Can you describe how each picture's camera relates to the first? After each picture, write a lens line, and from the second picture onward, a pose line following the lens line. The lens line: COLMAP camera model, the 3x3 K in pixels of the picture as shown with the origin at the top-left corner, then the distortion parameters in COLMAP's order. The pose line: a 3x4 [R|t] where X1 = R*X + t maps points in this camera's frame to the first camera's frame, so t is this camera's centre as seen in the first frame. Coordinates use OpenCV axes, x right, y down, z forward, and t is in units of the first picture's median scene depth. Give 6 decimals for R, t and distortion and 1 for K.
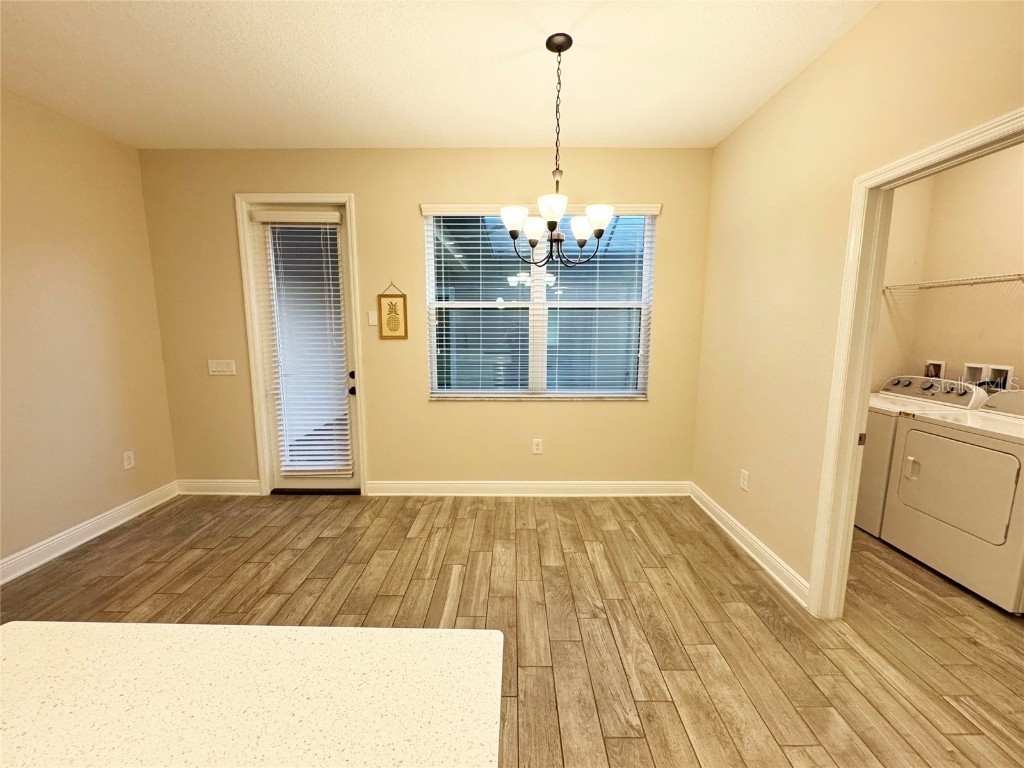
lens RADIAL K [[411.8, 0, 512.0], [0, 411.8, 384.0], [0, 0, 1]] dist [0.001036, 0.000197]
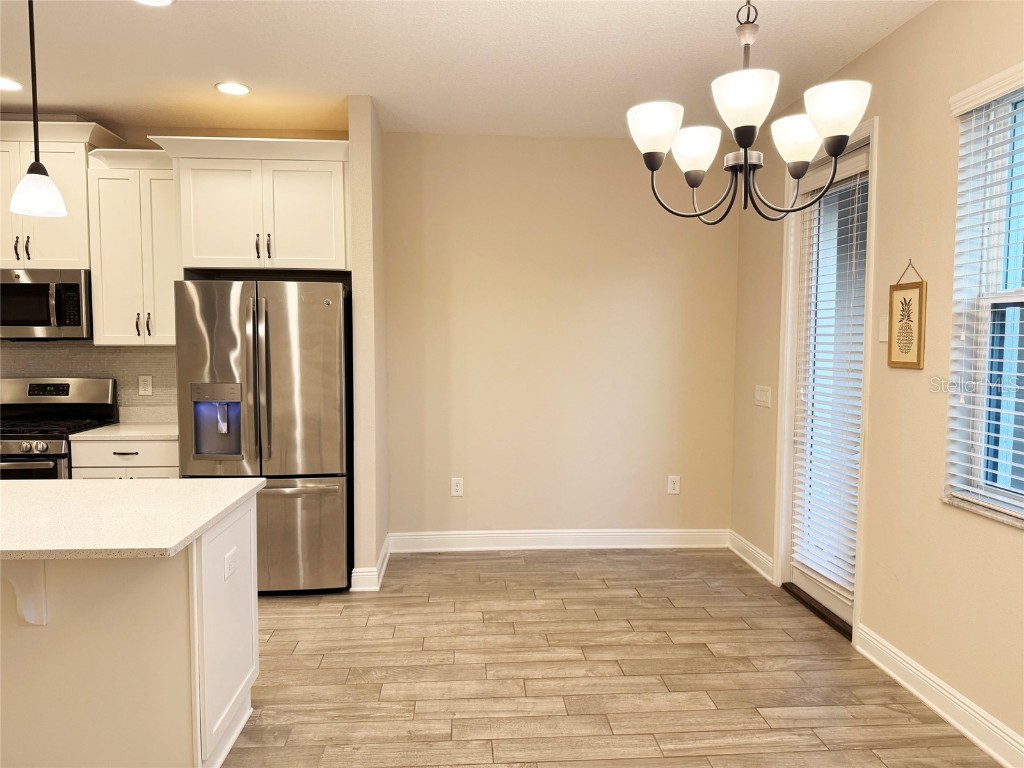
lens RADIAL K [[717.9, 0, 512.0], [0, 717.9, 384.0], [0, 0, 1]] dist [0.073360, -0.099430]
pose [[0.084403, 0.064702, -0.994329, 0.631265], [-0.150640, 0.987249, 0.051455, -0.066699], [0.984979, 0.145443, 0.093074, 0.462215]]
